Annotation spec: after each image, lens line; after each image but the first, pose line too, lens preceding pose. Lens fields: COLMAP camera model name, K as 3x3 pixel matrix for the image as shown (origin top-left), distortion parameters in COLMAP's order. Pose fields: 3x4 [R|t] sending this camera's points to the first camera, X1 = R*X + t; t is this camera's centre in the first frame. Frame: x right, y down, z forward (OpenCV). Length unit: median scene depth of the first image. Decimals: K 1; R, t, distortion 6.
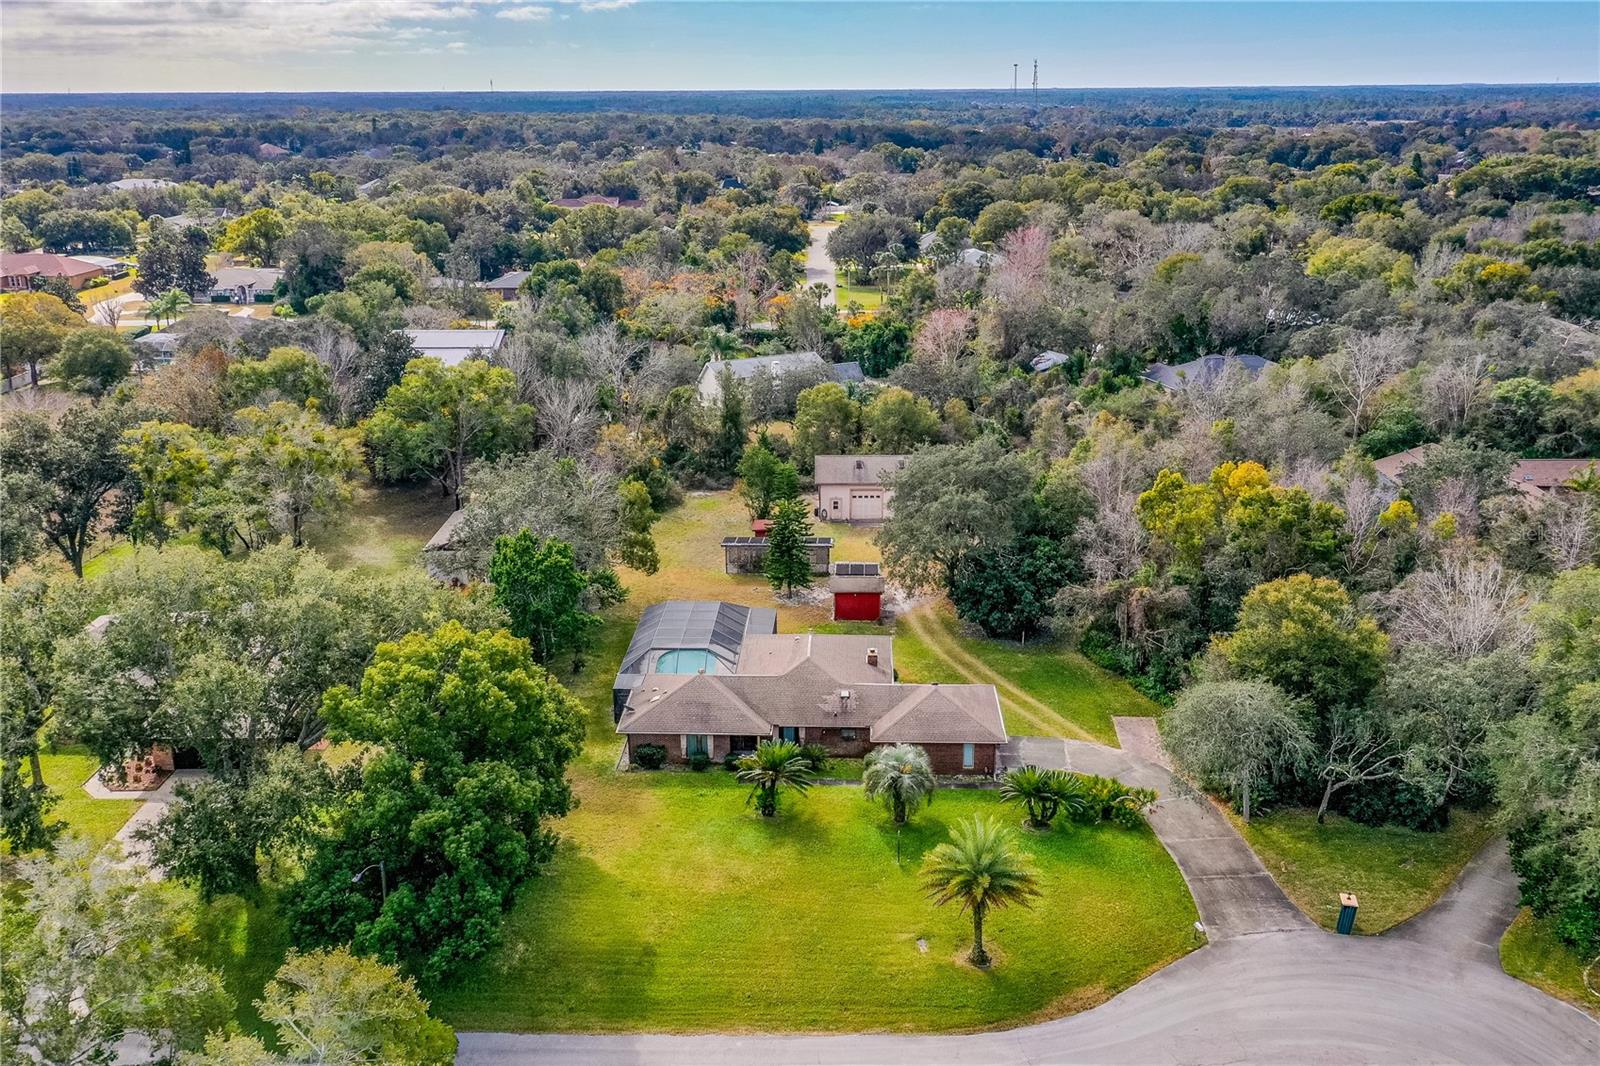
lens RADIAL K [[1414.1, 0, 804.5], [0, 1414.1, 508.5], [0, 0, 1]] dist [0.026660, 0.006823]
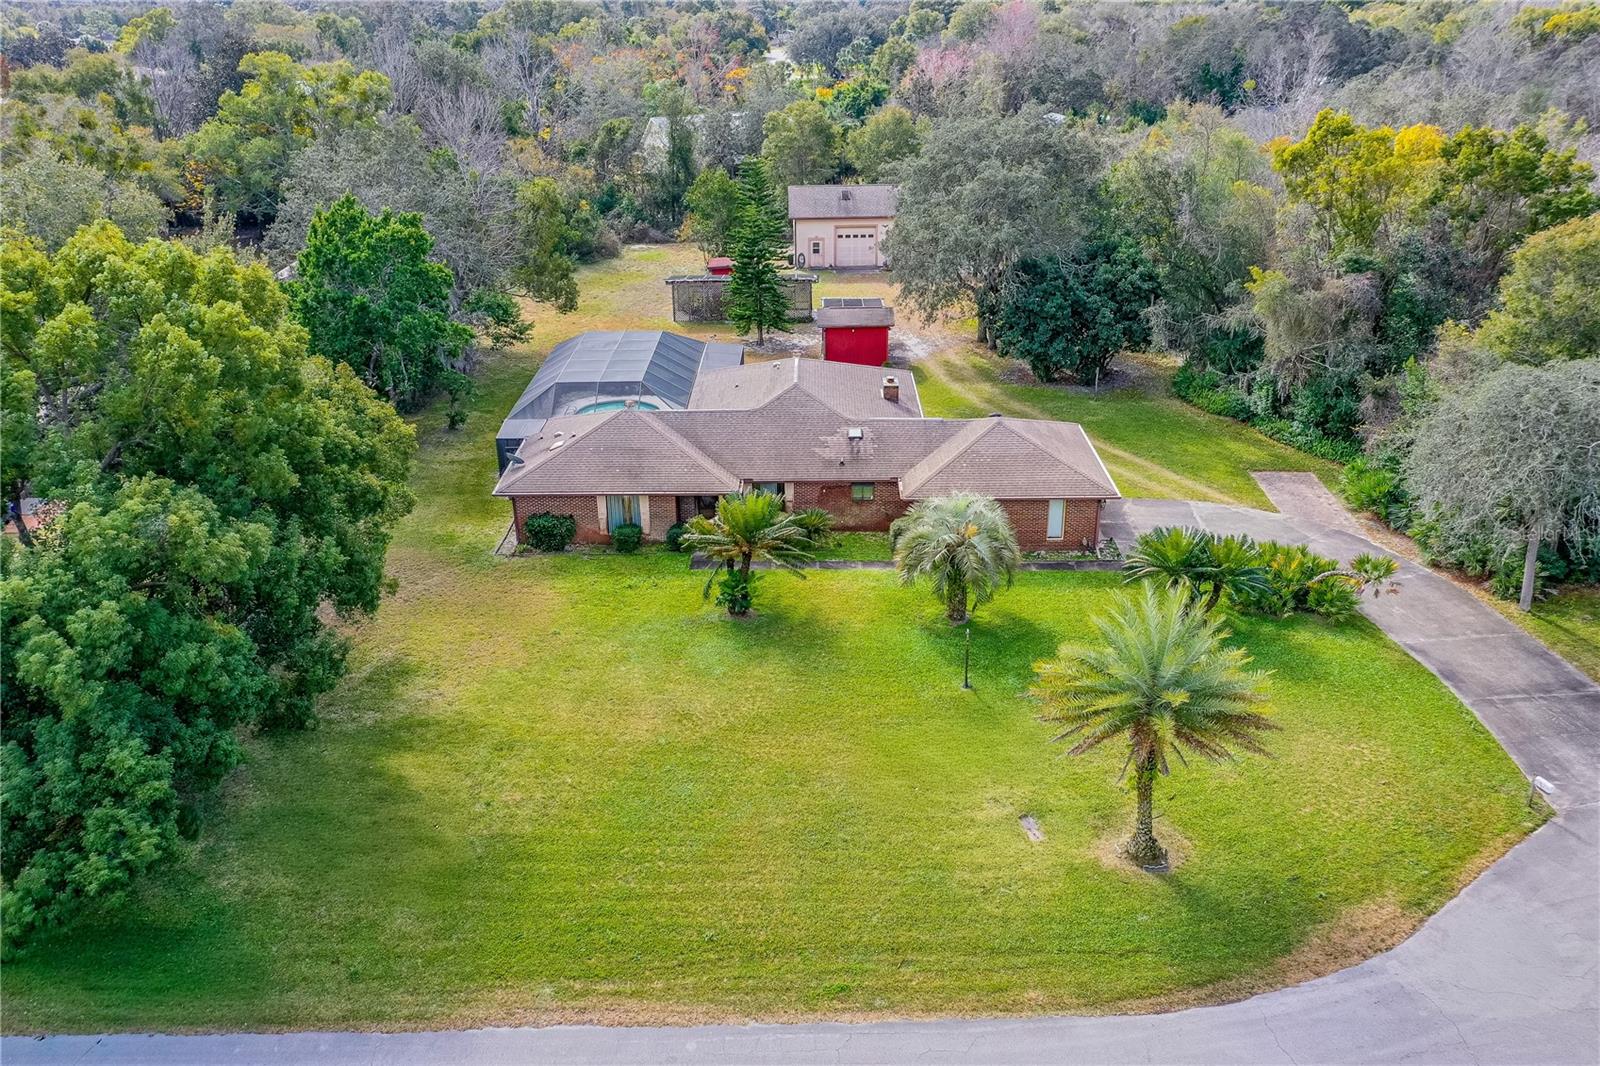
lens RADIAL K [[1414.1, 0, 804.5], [0, 1414.1, 508.5], [0, 0, 1]] dist [0.026660, 0.006823]
pose [[0.999522, -0.015787, 0.026570, -0.009943], [0.012945, 0.994503, 0.103901, 0.082760], [-0.028064, -0.103508, 0.994233, 0.305257]]
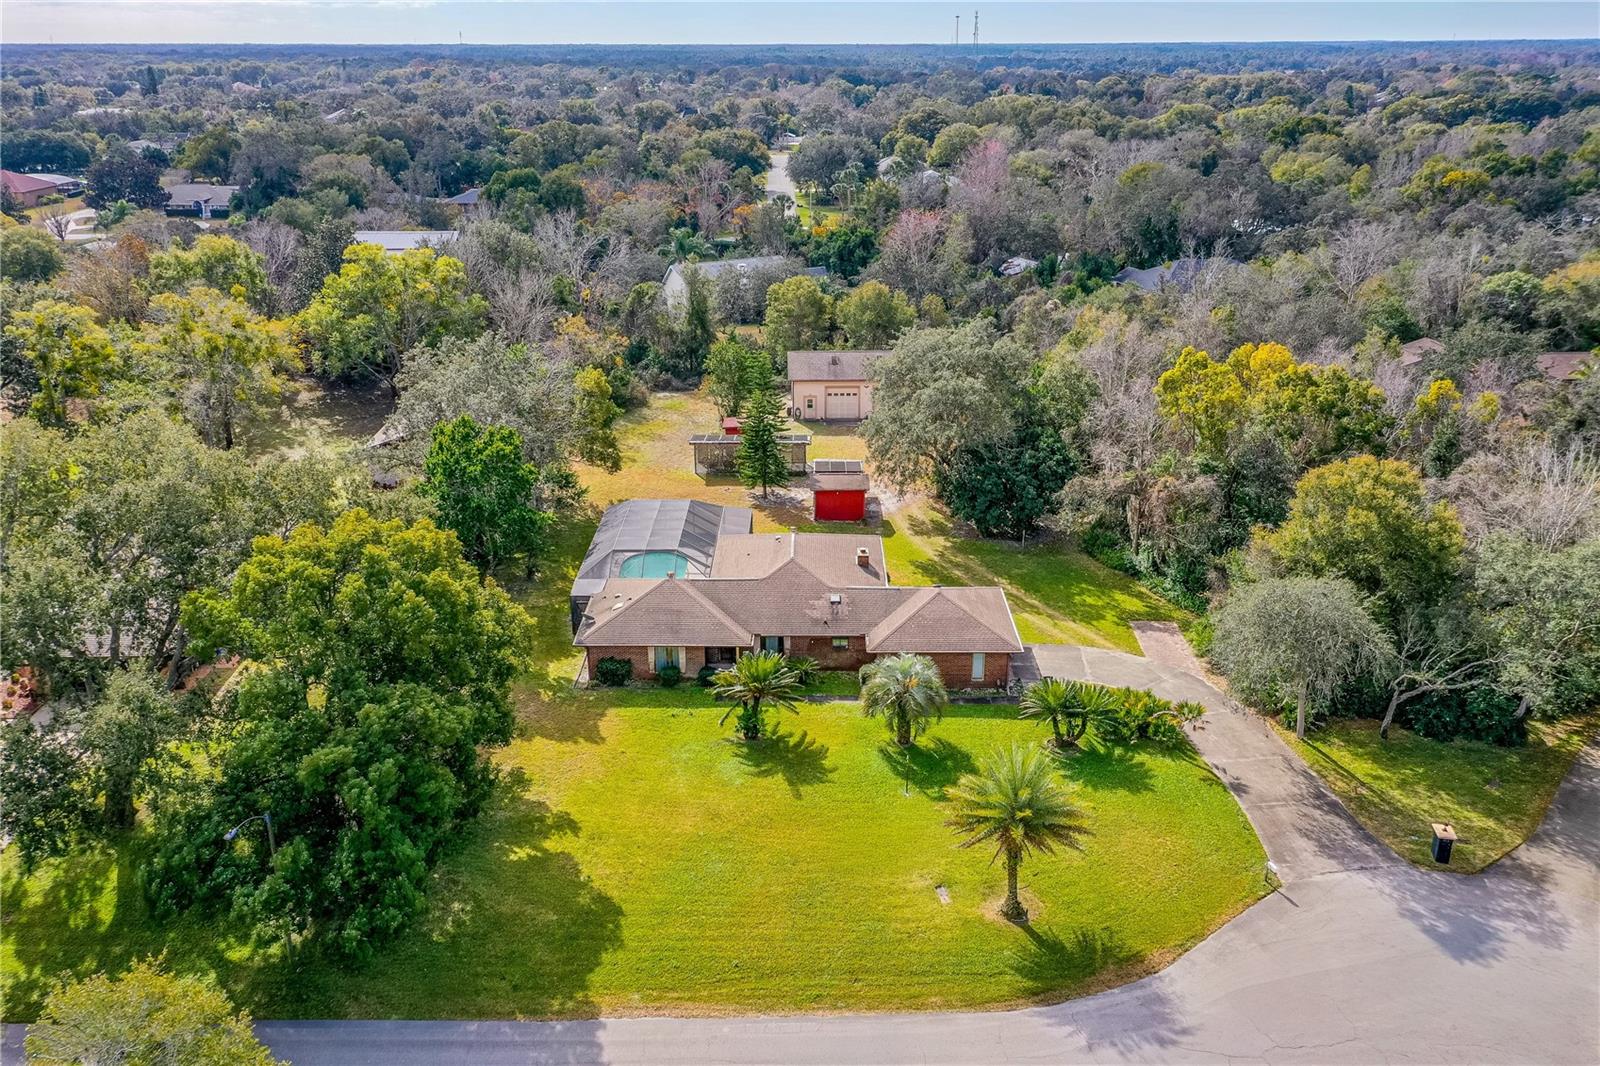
lens RADIAL K [[1328.4, 0, 815.1], [0, 1328.4, 529.4], [0, 0, 1]] dist [0.026644, 0.003370]
pose [[0.999246, -0.007755, 0.038033, -0.012632], [0.004973, 0.997343, 0.072680, 0.023794], [-0.038495, -0.072437, 0.996630, 0.153208]]
